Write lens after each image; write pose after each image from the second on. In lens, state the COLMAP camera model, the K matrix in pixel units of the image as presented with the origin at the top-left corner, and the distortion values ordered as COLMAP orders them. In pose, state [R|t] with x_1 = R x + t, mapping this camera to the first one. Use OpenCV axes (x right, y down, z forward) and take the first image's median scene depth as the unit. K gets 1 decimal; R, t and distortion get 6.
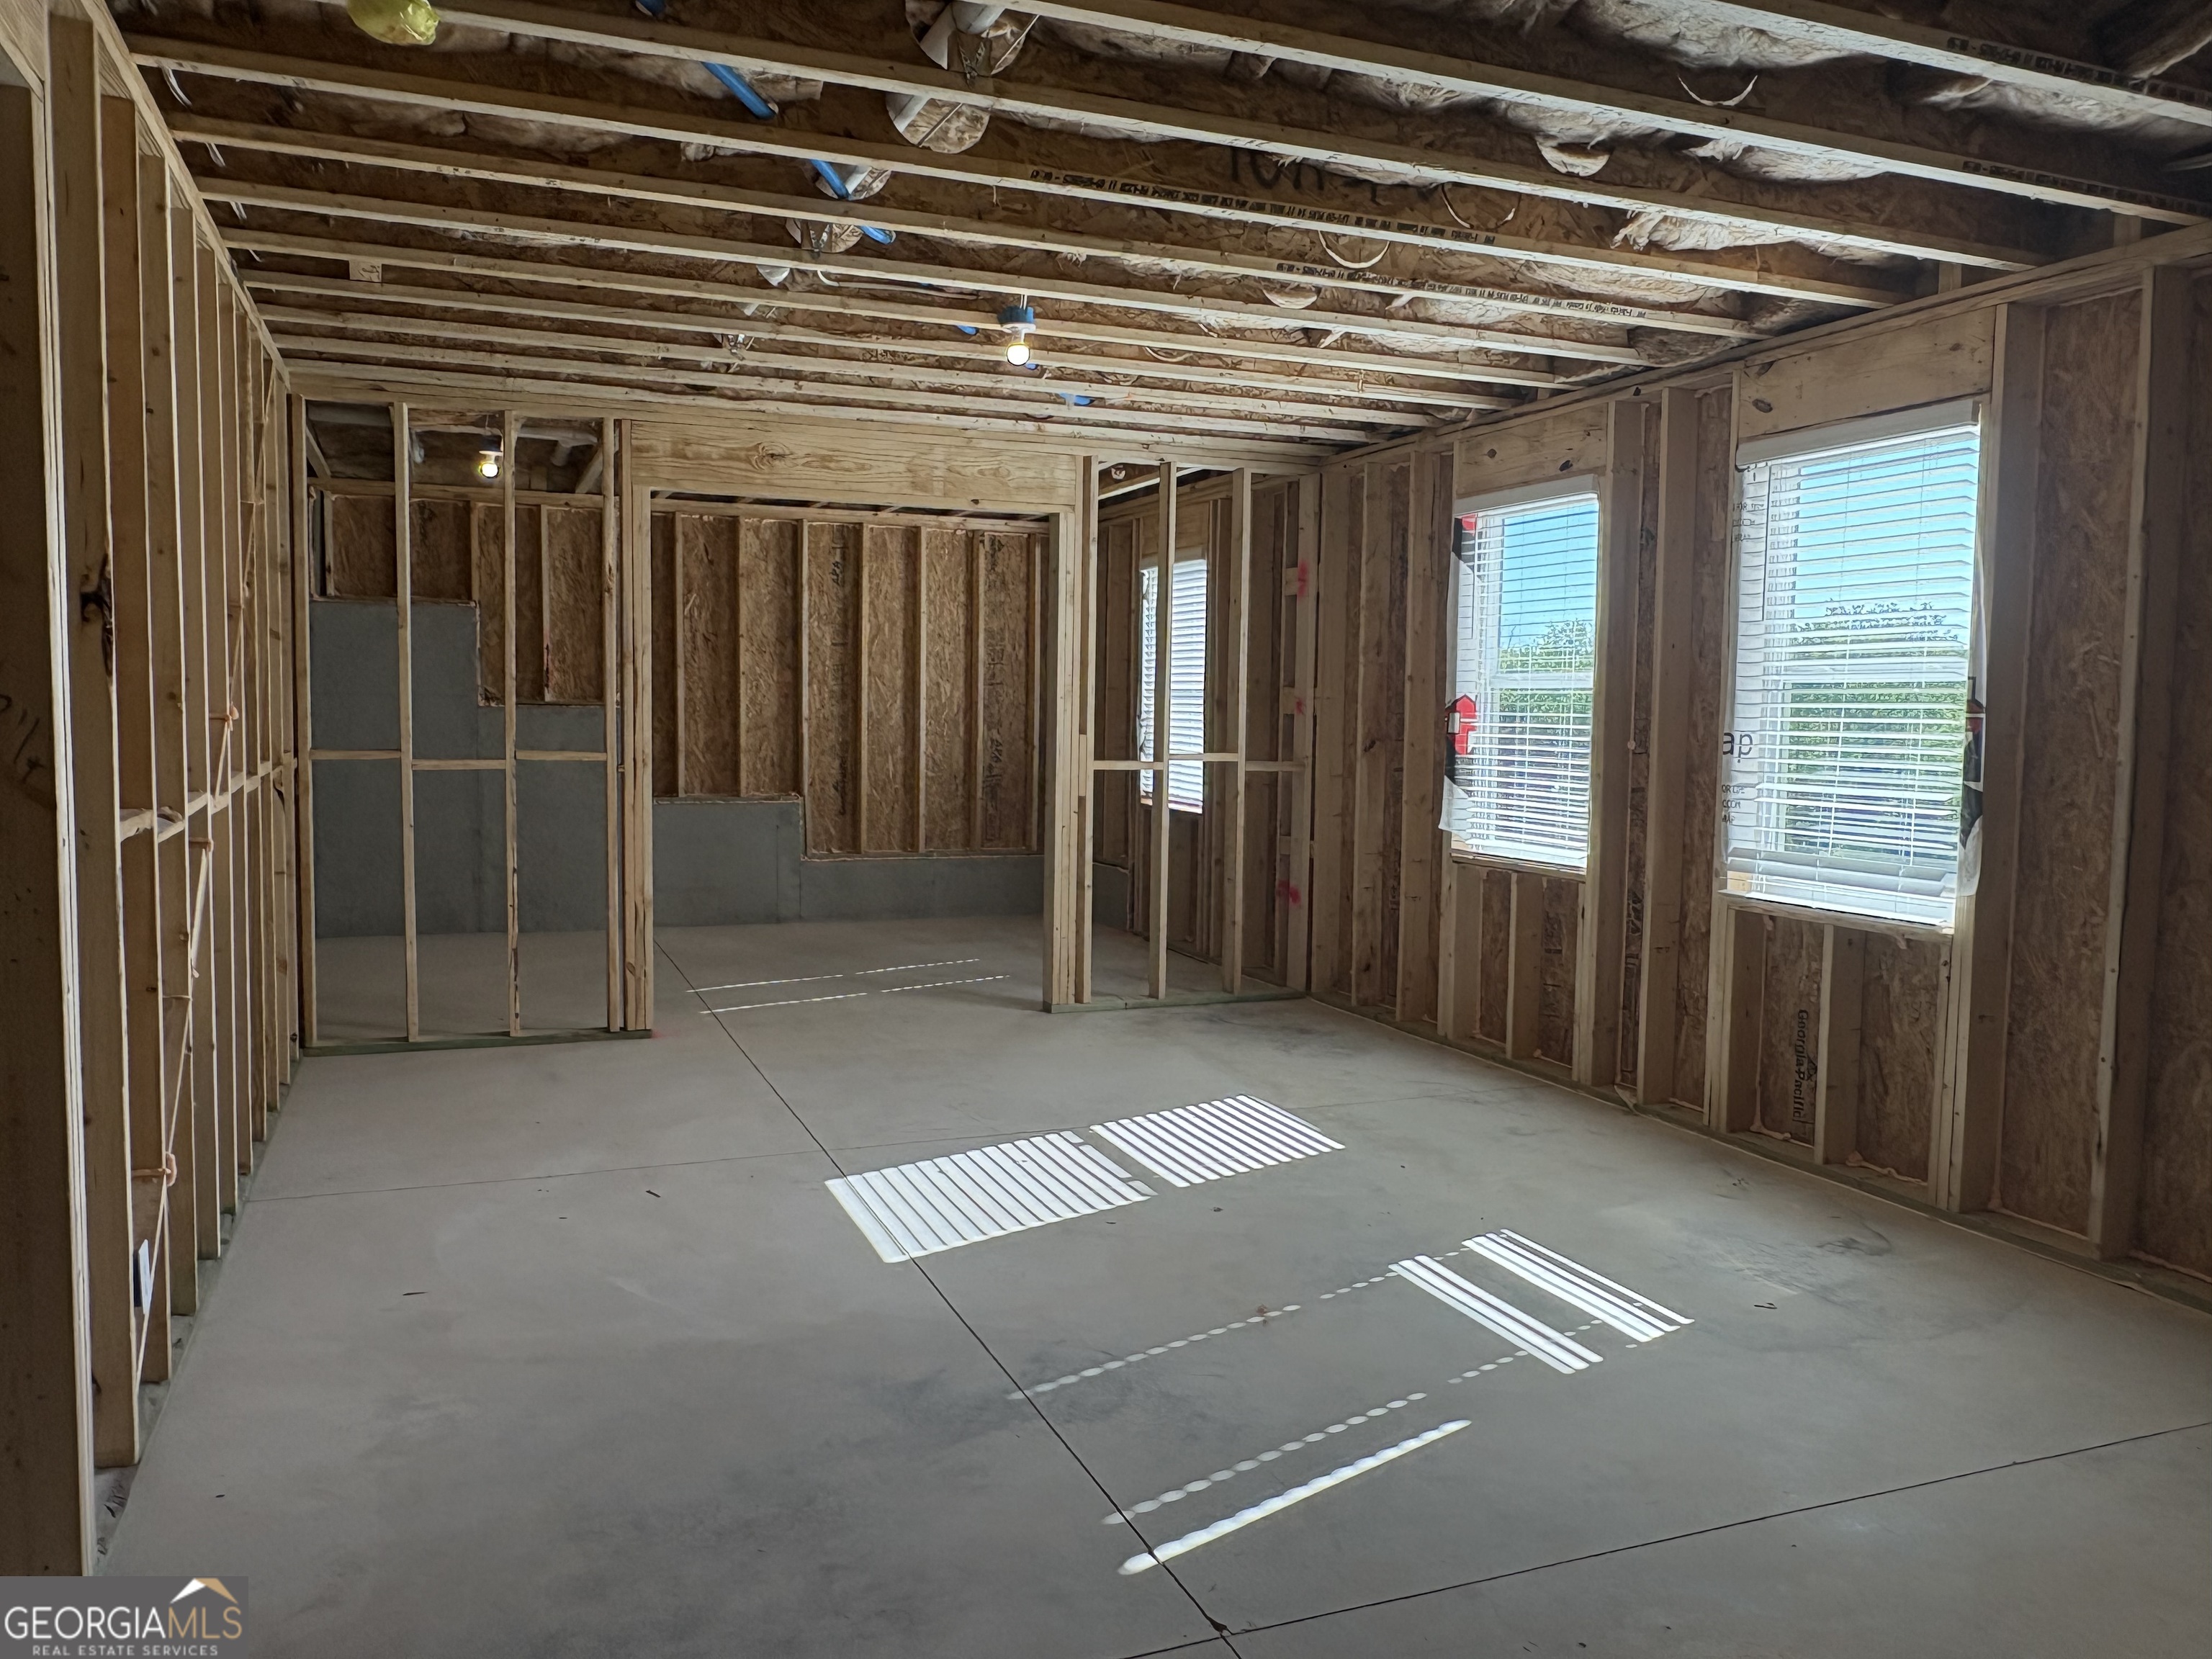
lens RADIAL K [[1647.5, 0, 1110.8], [0, 1647.5, 831.5], [0, 0, 1]] dist [-0.009176, 0.004157]
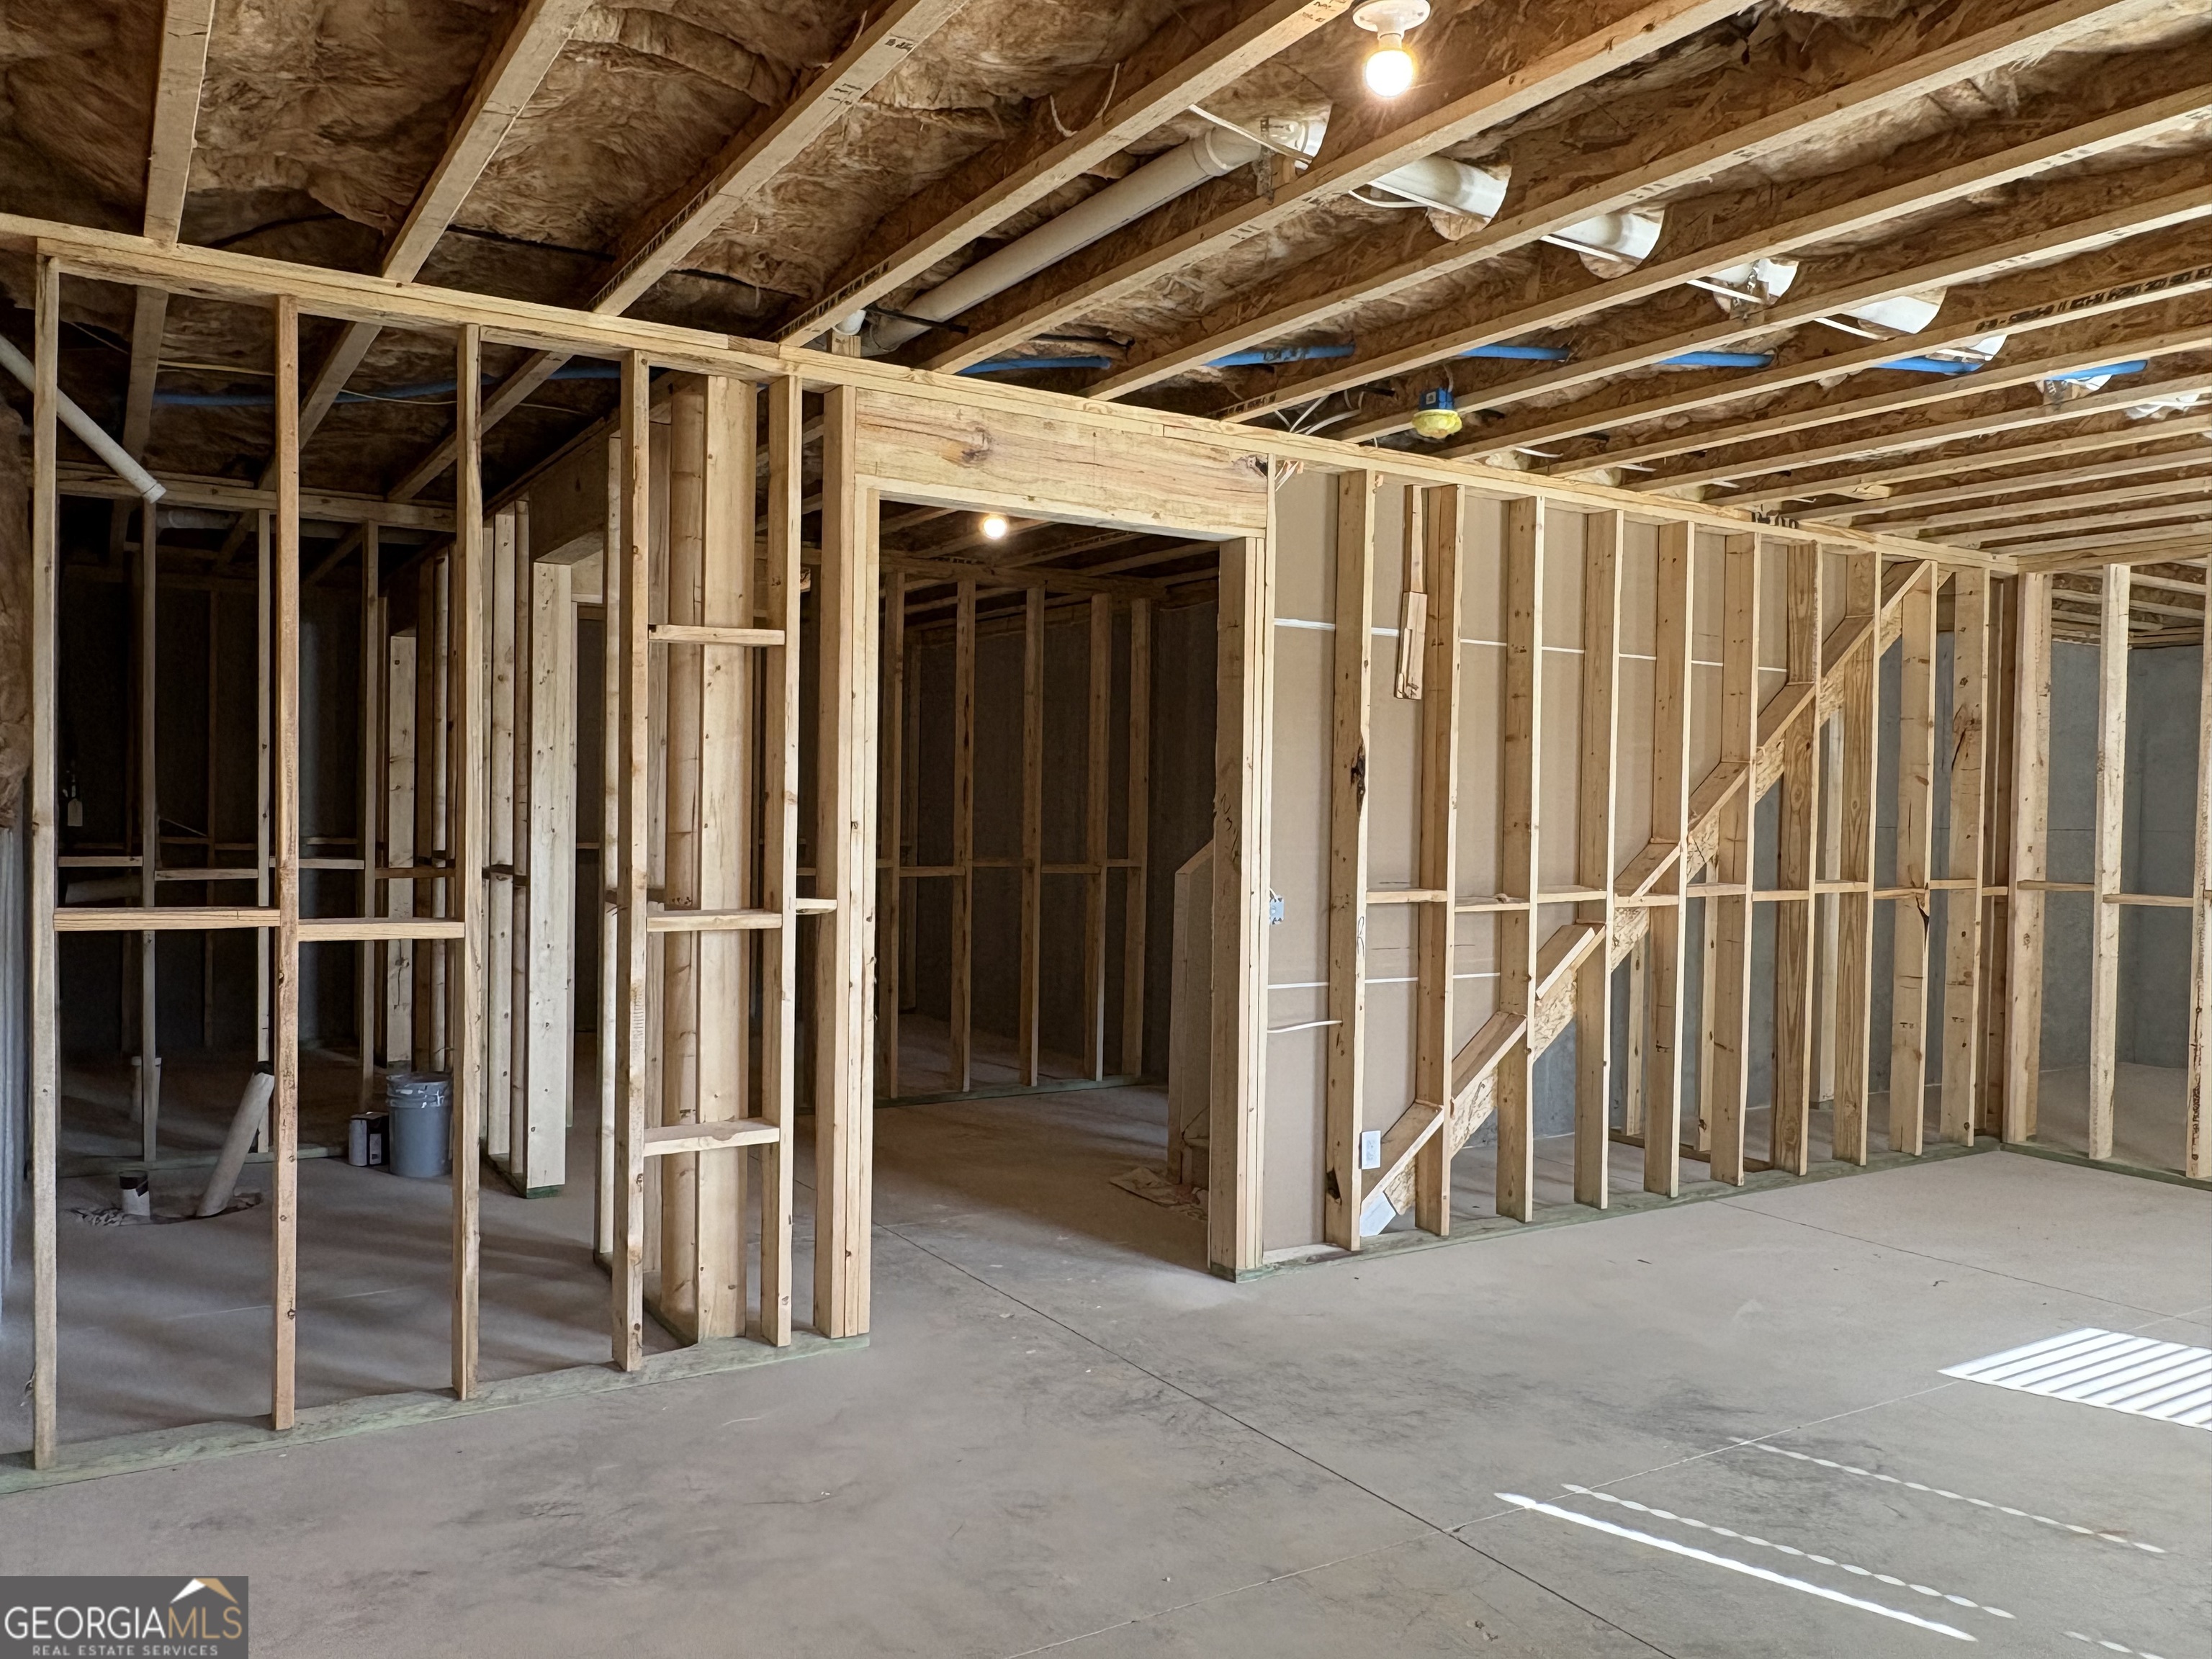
lens RADIAL K [[1647.5, 0, 1108.9], [0, 1647.5, 830.7], [0, 0, 1]] dist [-0.009176, 0.004157]
pose [[0.165206, 0.001339, -0.986258, 0.928690], [-0.092302, 0.995631, -0.014110, -0.016781], [0.981930, 0.093365, 0.164608, 0.330469]]
